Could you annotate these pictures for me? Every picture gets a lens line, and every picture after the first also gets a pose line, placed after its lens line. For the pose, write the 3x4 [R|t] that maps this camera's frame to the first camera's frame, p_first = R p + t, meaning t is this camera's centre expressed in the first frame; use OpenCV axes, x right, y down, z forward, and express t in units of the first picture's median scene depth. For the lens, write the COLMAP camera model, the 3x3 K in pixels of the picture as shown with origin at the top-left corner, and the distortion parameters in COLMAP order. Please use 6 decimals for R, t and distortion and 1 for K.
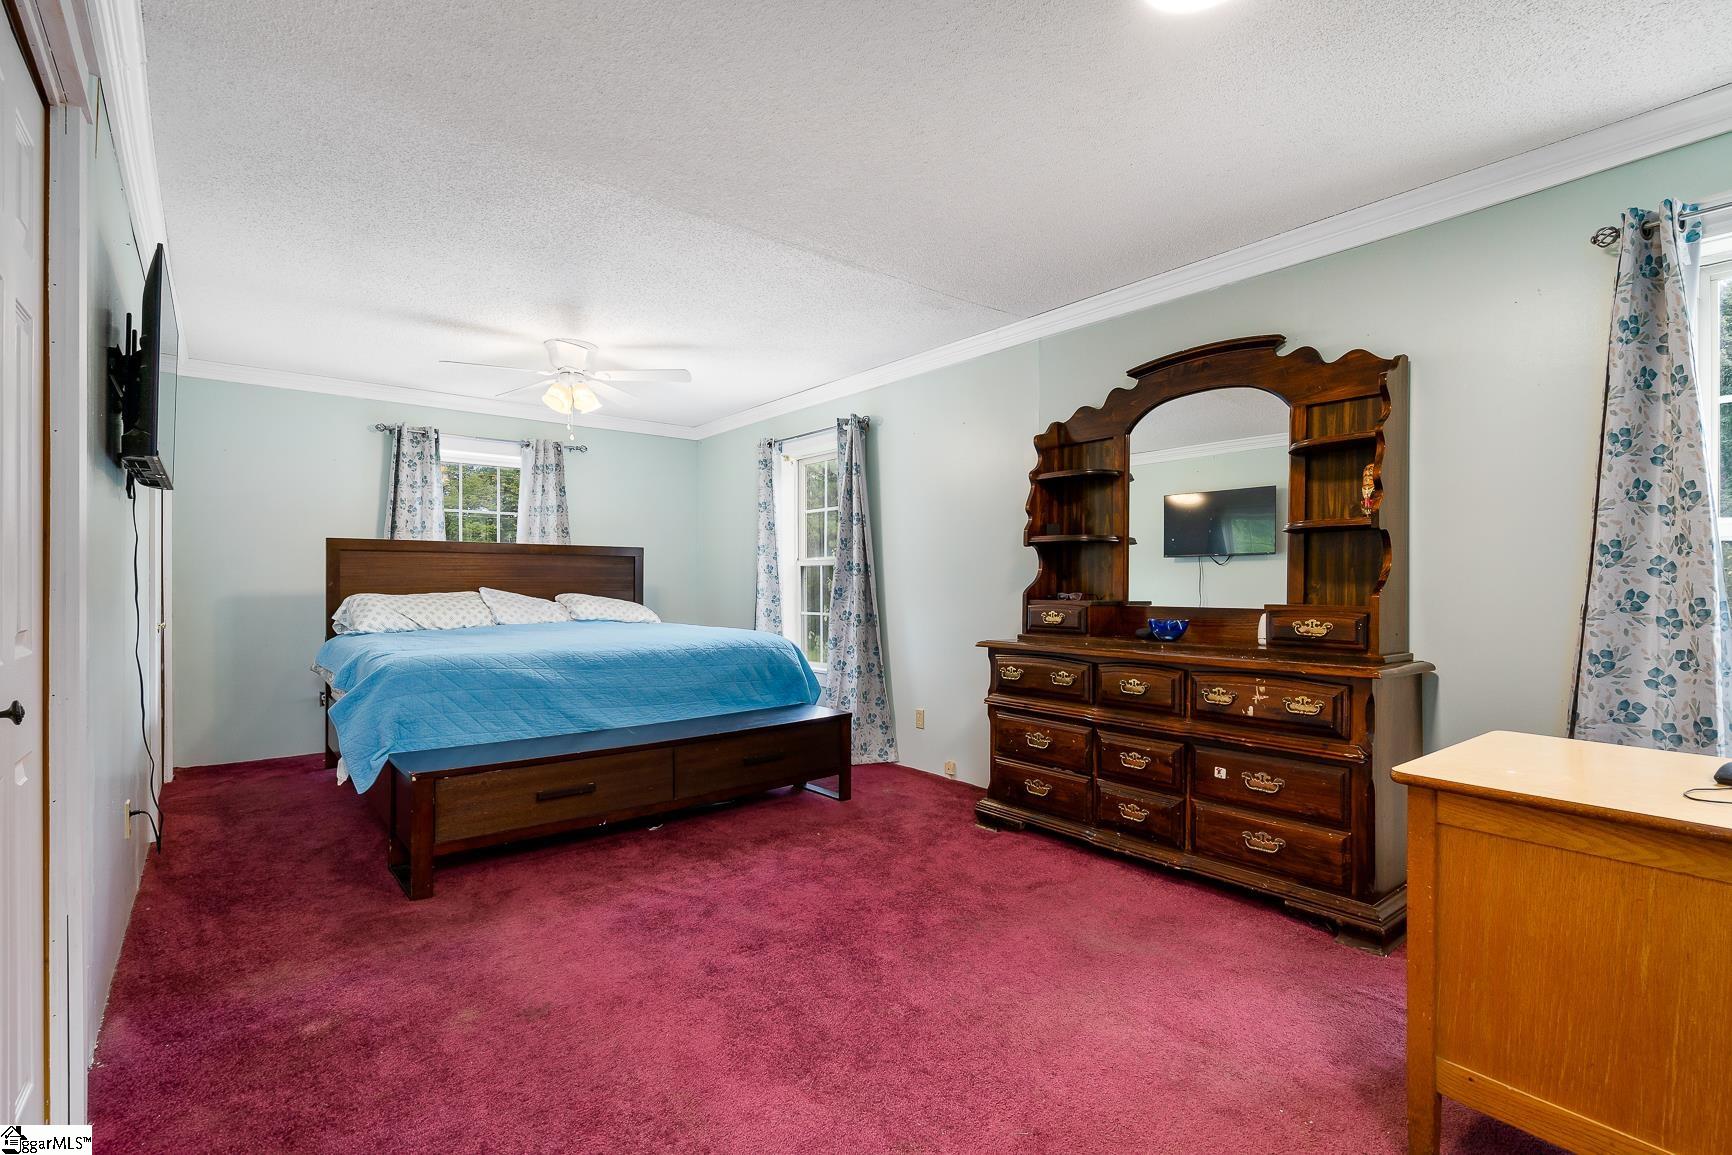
lens RADIAL K [[797.9, 0, 866.0], [0, 797.9, 577.5], [0, 0, 1]] dist [-0.000442, 0.000013]
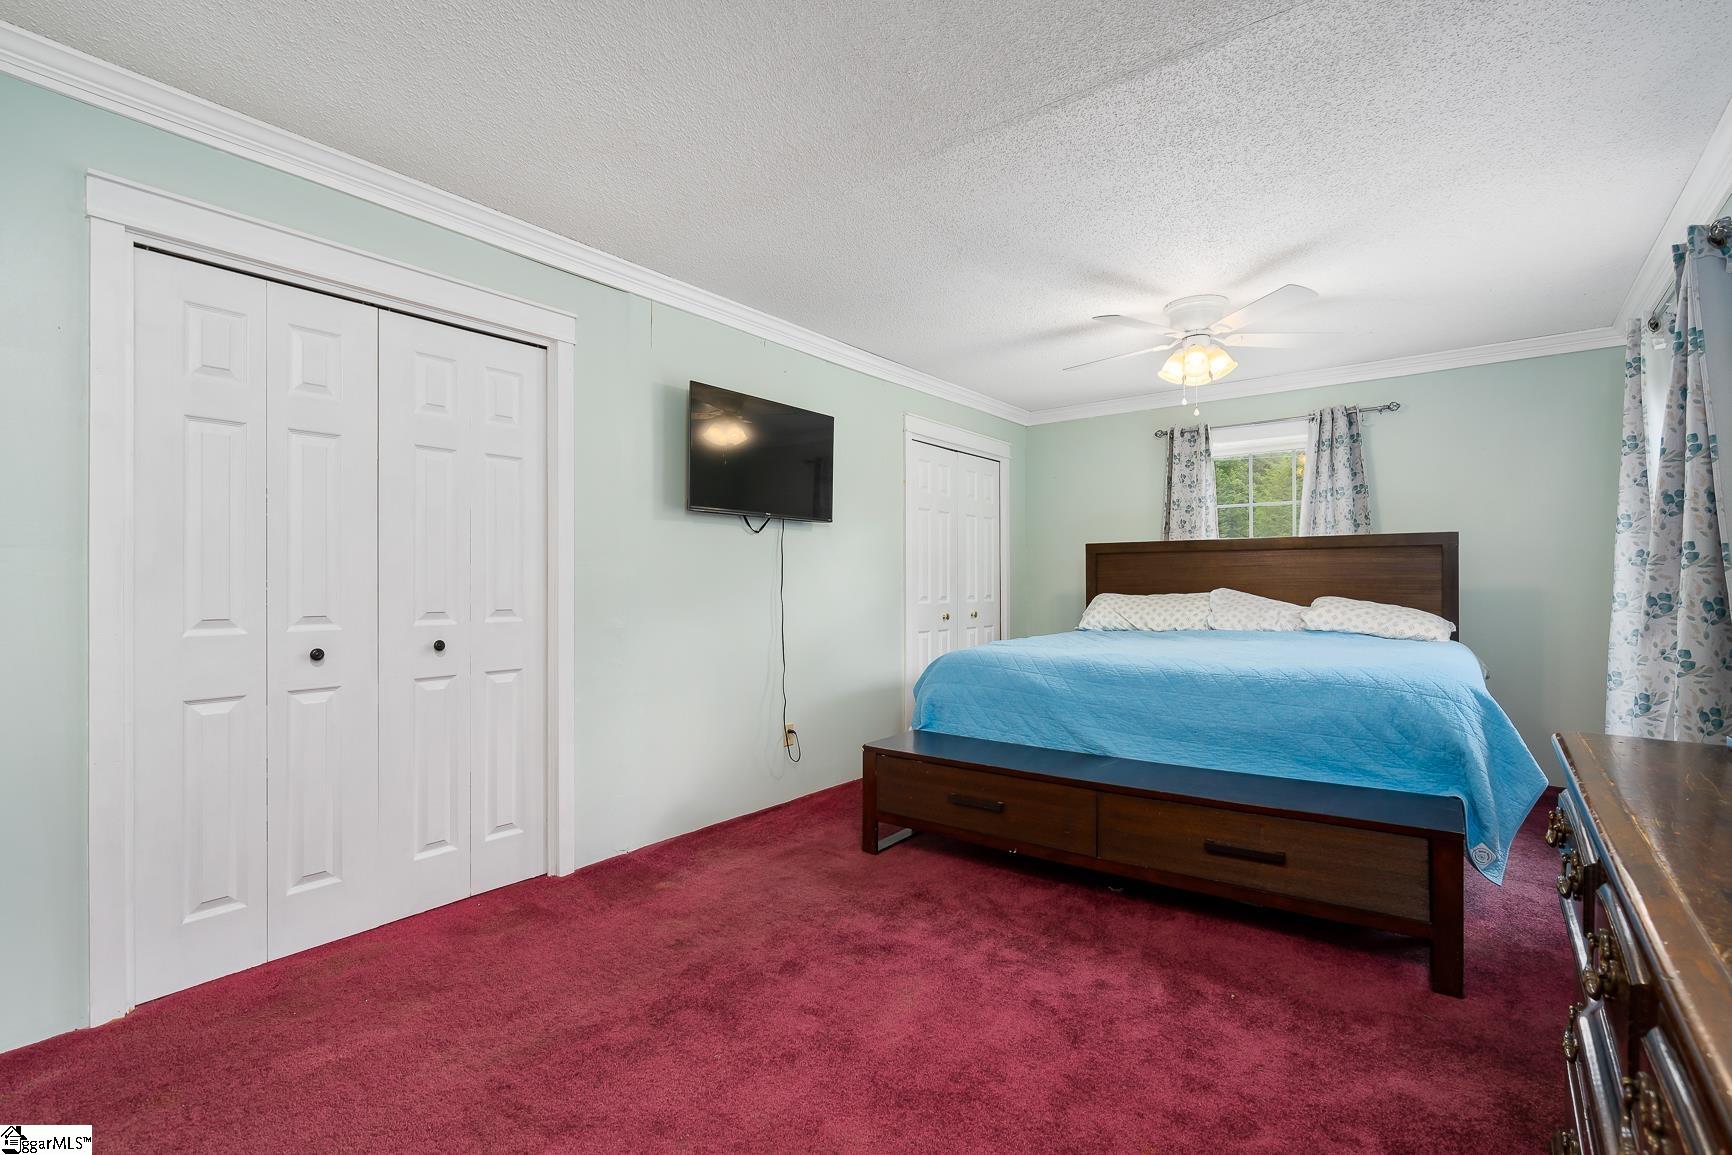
lens RADIAL K [[792.1, 0, 866.0], [0, 792.1, 577.5], [0, 0, 1]] dist [-0.001381, 0.000117]
pose [[0.224587, -0.007187, -0.974428, 0.325305], [0.010455, 0.999933, -0.004965, 0.000352], [0.974398, -0.009072, 0.224647, 0.407525]]
